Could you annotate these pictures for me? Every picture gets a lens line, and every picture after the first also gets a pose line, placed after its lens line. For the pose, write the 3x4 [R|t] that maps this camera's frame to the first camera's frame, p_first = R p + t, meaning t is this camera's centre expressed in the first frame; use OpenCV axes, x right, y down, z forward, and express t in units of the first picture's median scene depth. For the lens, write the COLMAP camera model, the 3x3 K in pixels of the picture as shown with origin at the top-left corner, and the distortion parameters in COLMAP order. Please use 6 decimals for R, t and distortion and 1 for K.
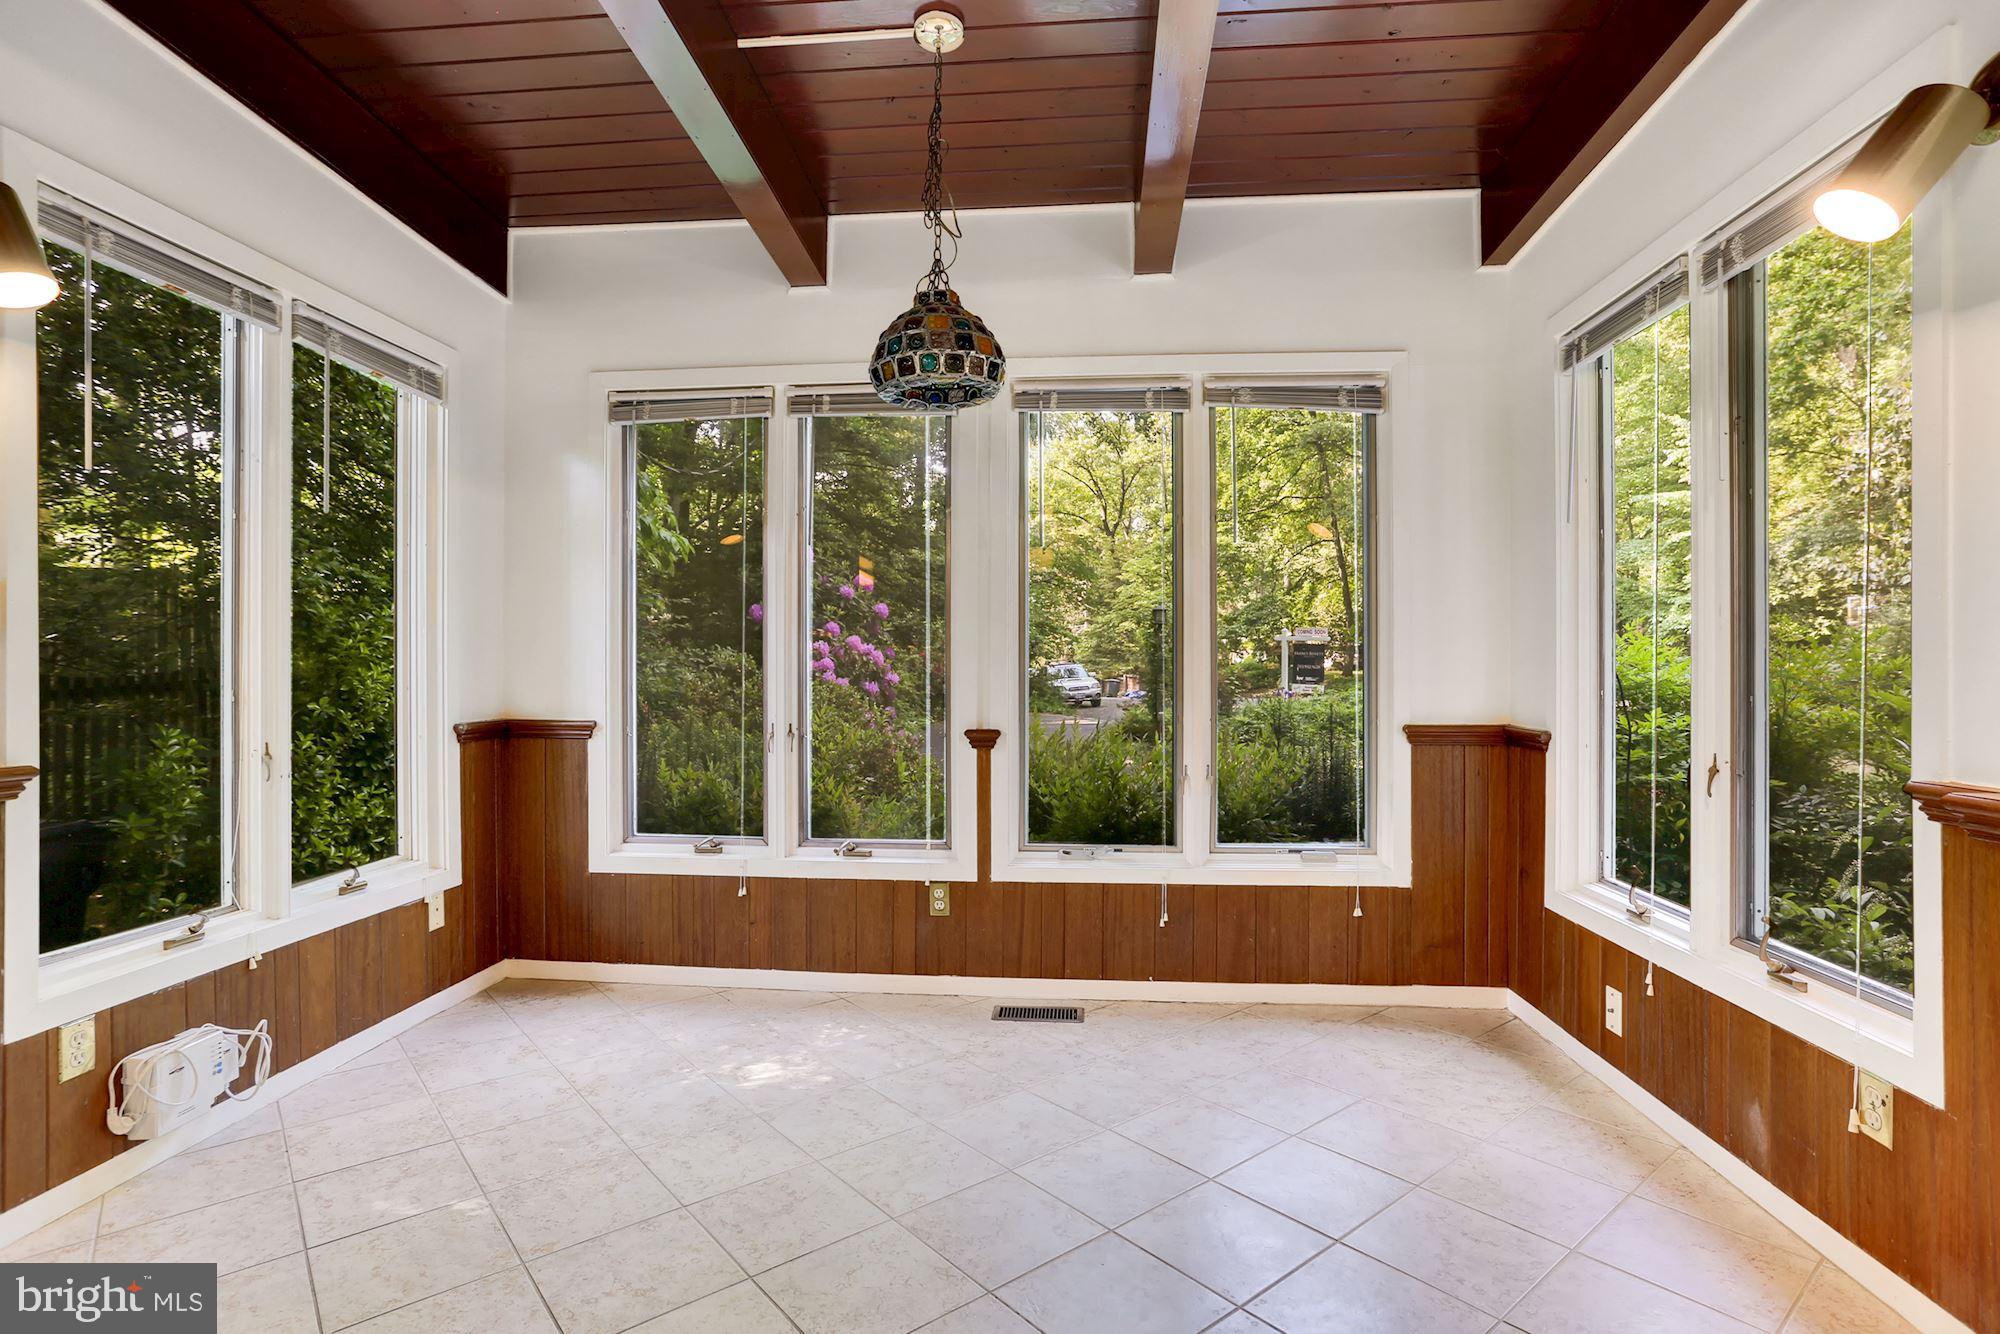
lens RADIAL K [[999.8, 0, 985.9], [0, 999.8, 657.6], [0, 0, 1]] dist [-0.036327, 0.023343]
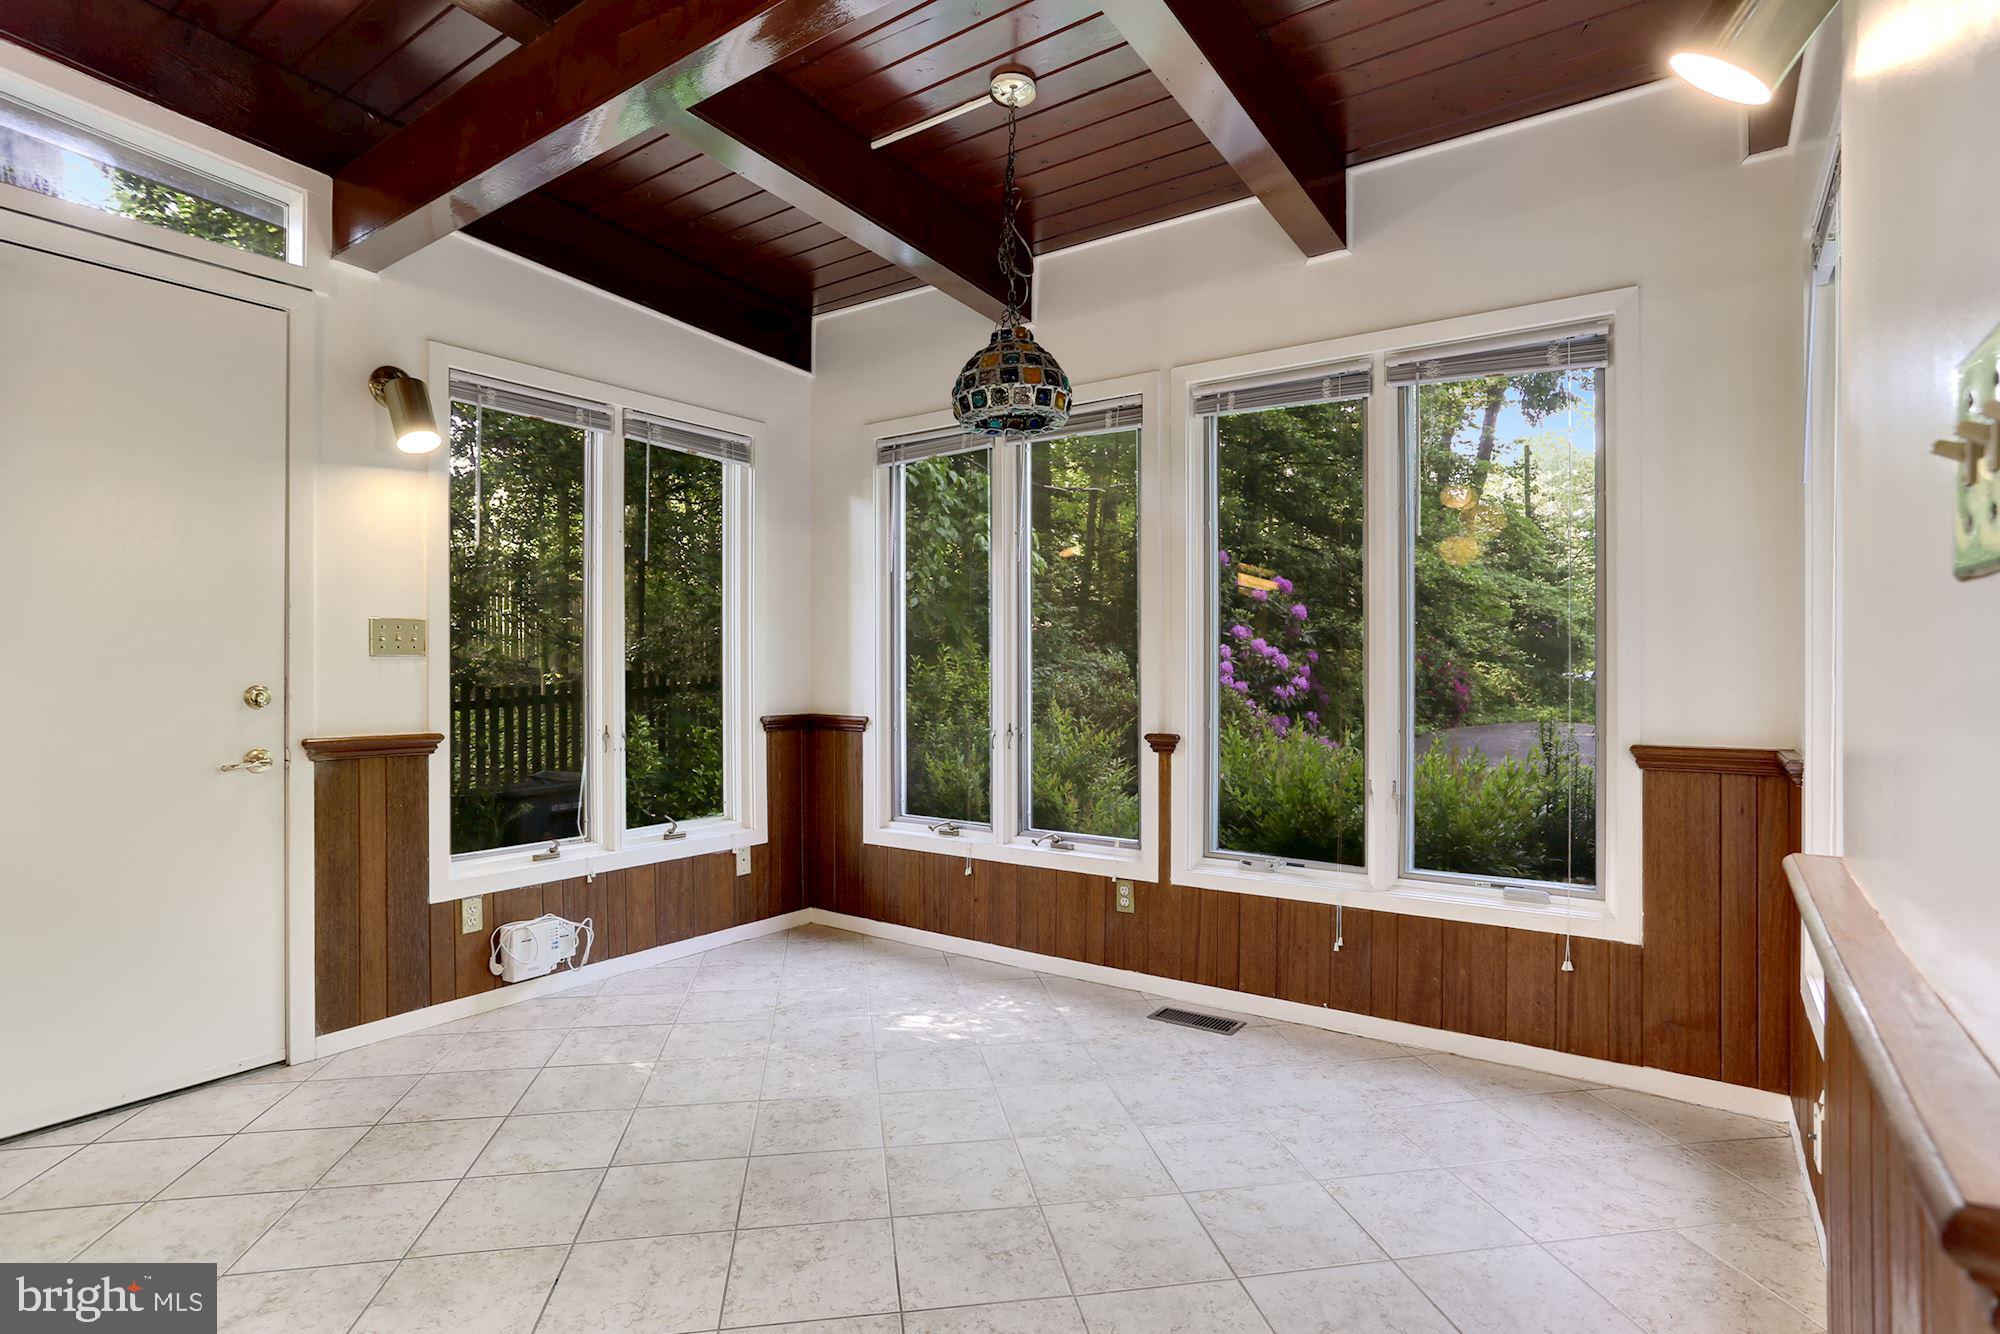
lens RADIAL K [[999.8, 0, 977.4], [0, 999.8, 658.8], [0, 0, 1]] dist [-0.036327, 0.023343]
pose [[0.864368, -0.004397, -0.502841, 0.368072], [0.003649, 0.999990, -0.002472, -0.002871], [0.502847, 0.000301, 0.864375, 0.028751]]
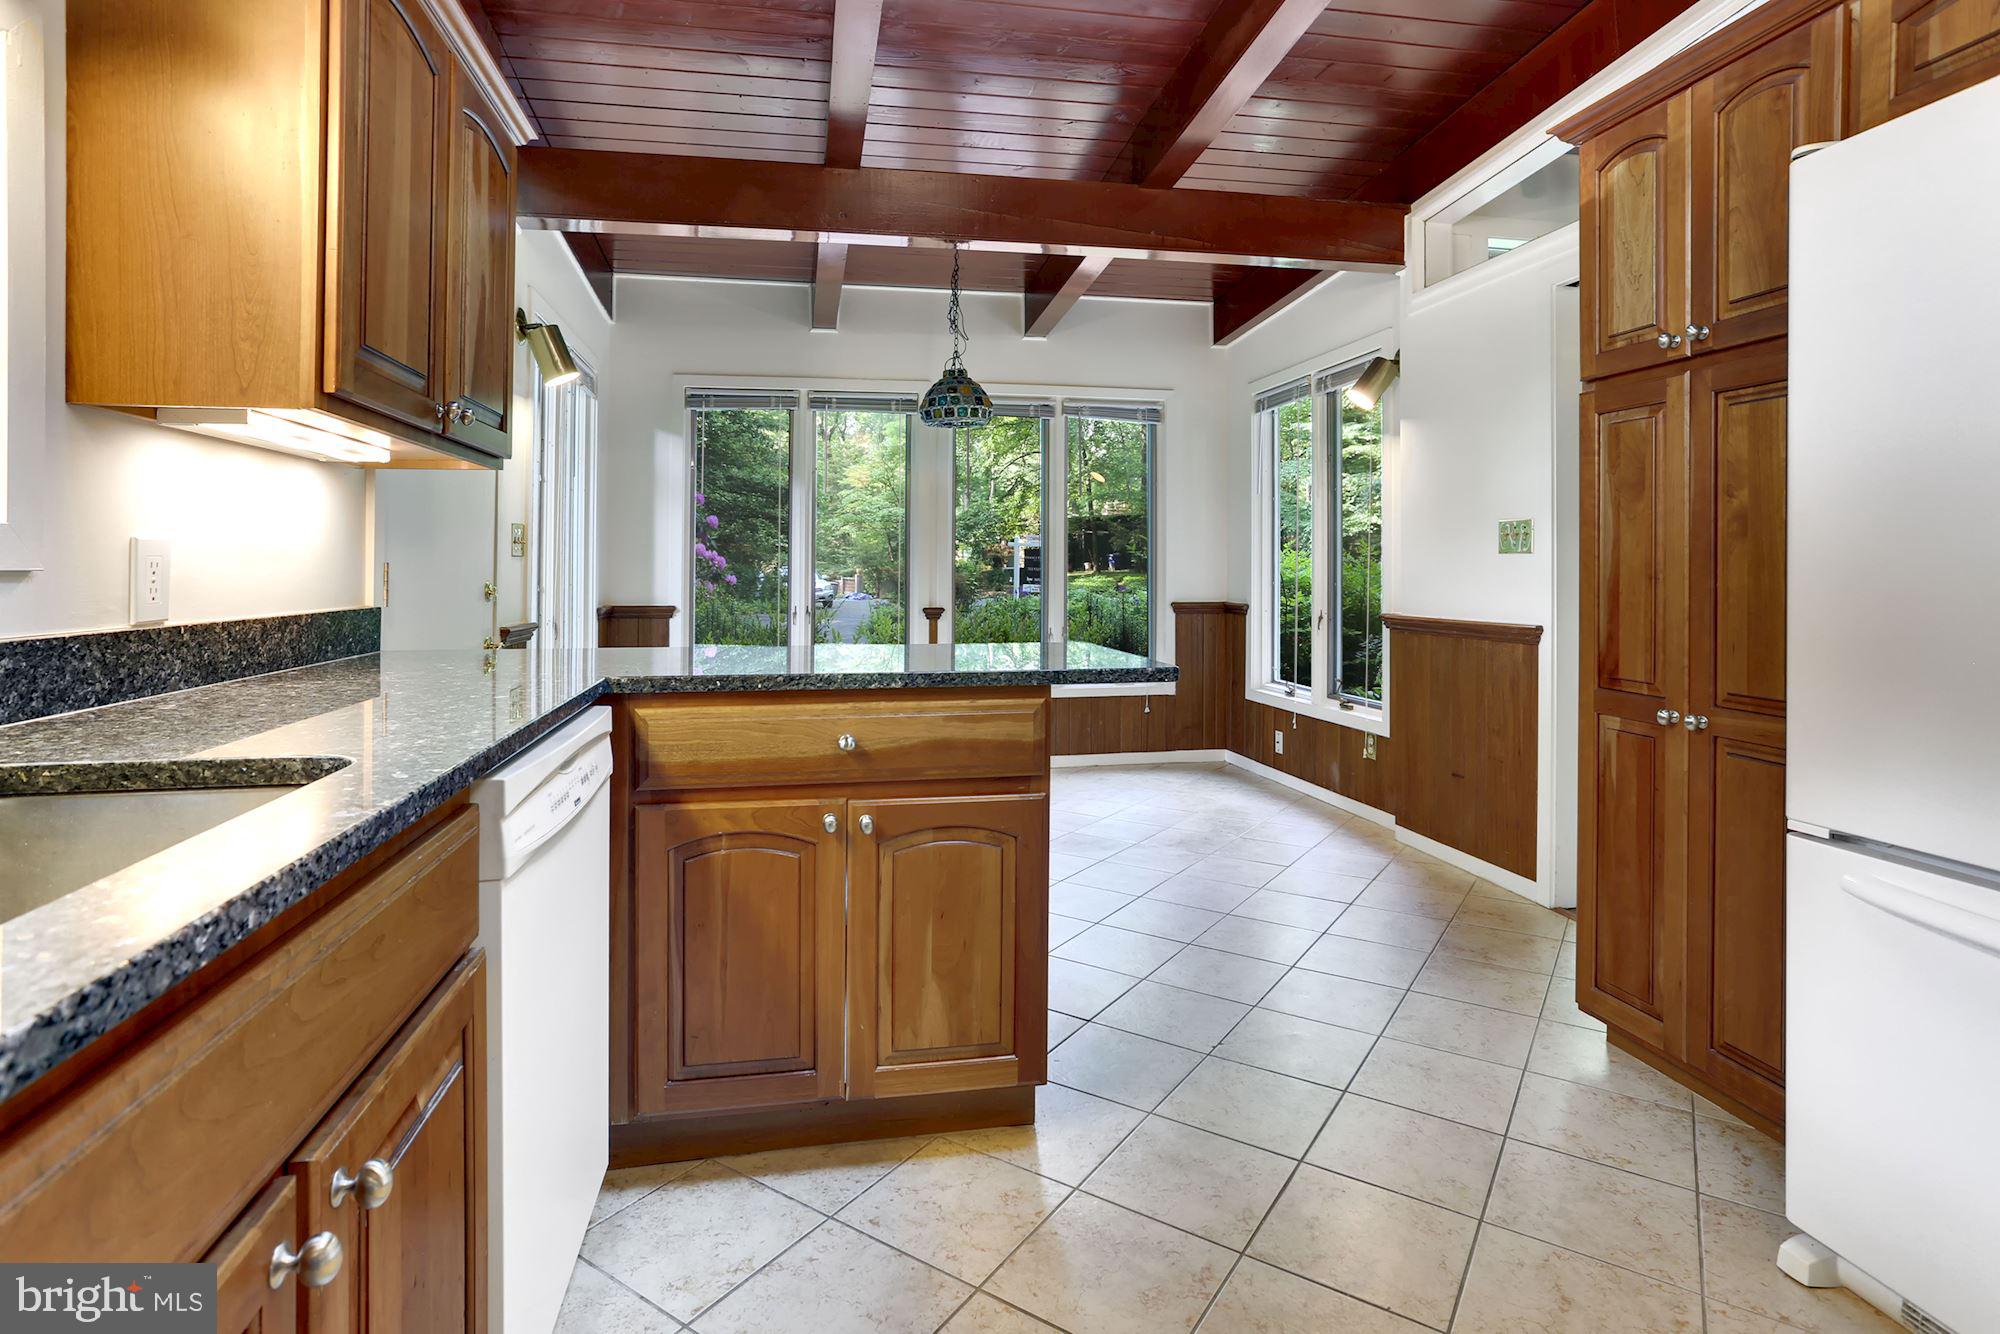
lens RADIAL K [[999.8, 0, 940.1], [0, 999.8, 563.4], [0, 0, 1]] dist [-0.036327, 0.023343]
pose [[0.971527, 0.001407, 0.236923, -0.405305], [-0.002044, 0.999995, 0.002447, -0.005501], [-0.236919, -0.002861, 0.971525, -0.633698]]
